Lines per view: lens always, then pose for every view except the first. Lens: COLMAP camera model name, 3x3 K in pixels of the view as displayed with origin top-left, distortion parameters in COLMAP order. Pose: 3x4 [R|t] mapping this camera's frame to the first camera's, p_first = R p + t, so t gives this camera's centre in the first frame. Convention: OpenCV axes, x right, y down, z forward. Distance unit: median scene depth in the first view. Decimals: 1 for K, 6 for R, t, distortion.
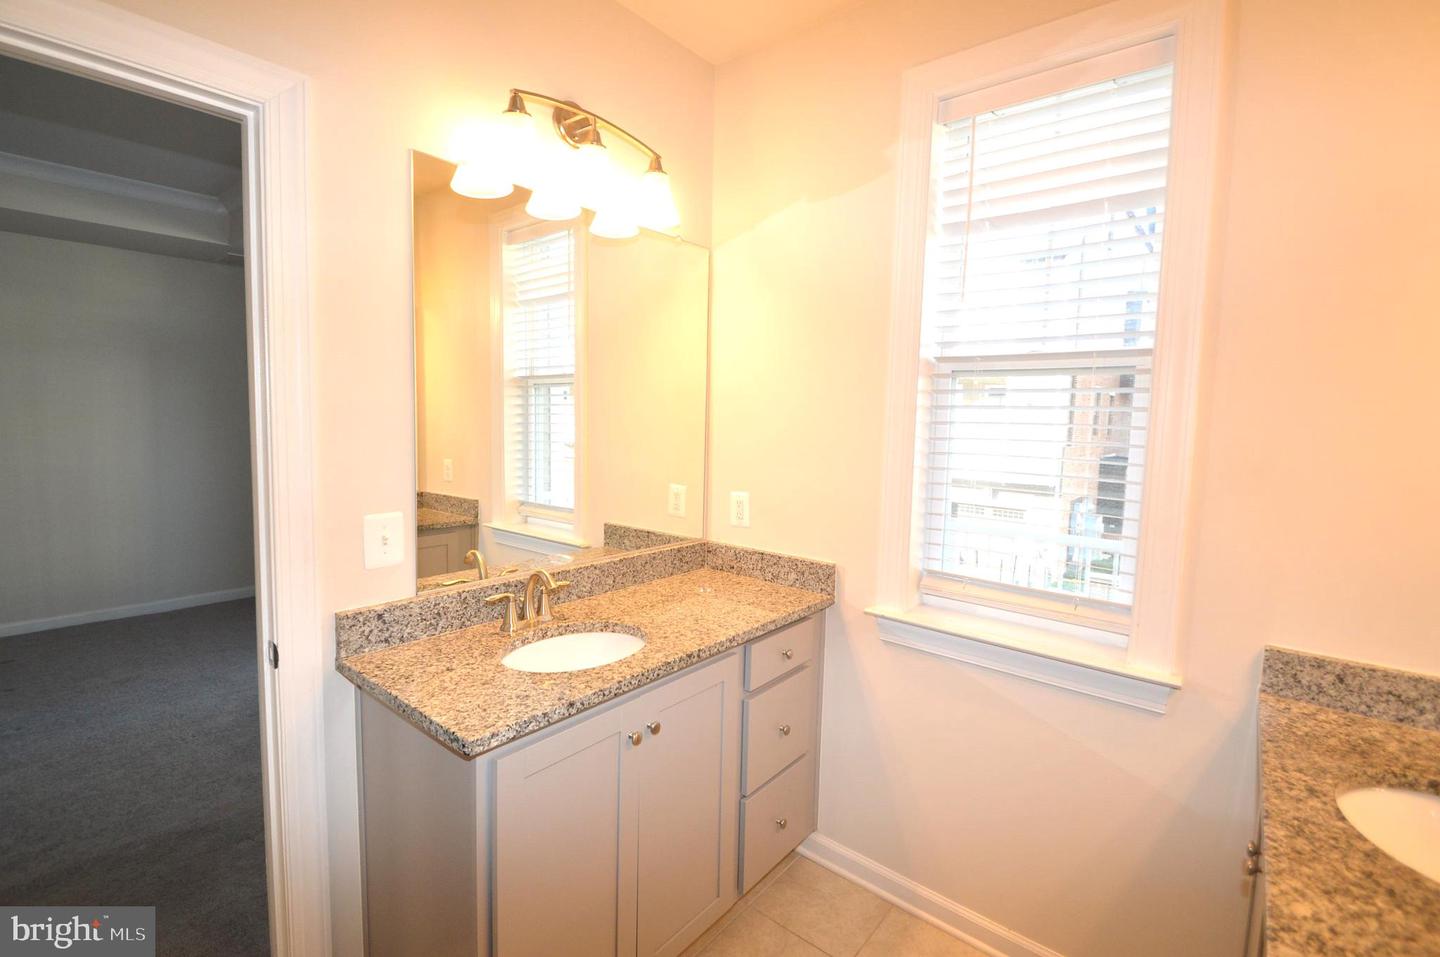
lens RADIAL K [[640.2, 0, 724.6], [0, 640.2, 485.0], [0, 0, 1]] dist [0.015245, -0.017650]
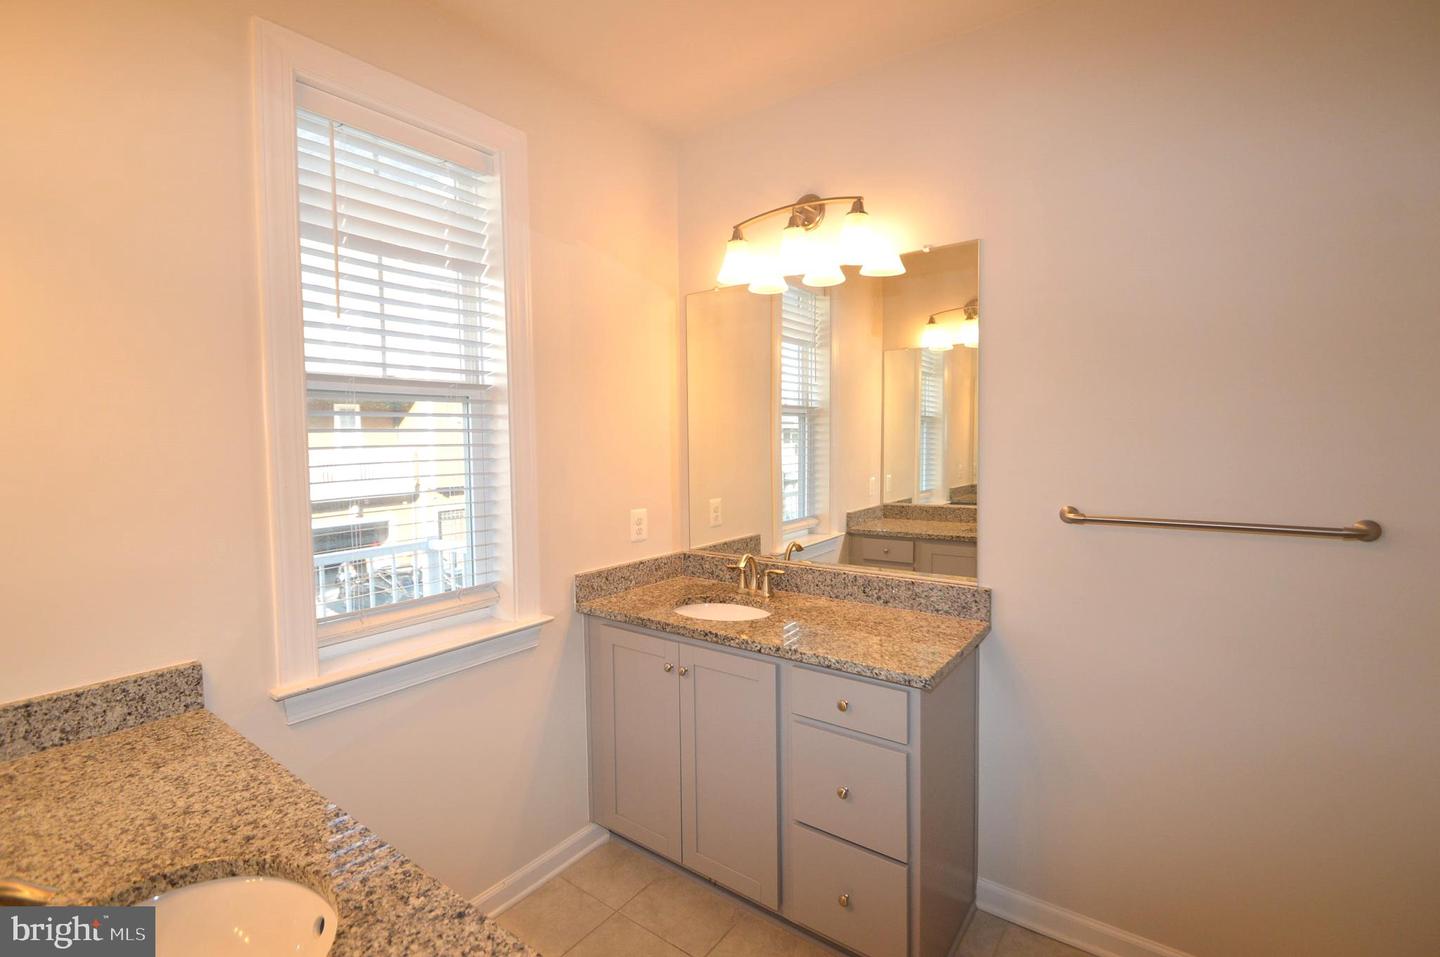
lens RADIAL K [[640.2, 0, 720.9], [0, 640.2, 468.3], [0, 0, 1]] dist [0.015245, -0.017650]
pose [[-0.038983, -0.070283, 0.996765, -0.676569], [0.126601, 0.989137, 0.074696, -0.078490], [-0.991187, 0.129104, -0.029662, 0.582291]]
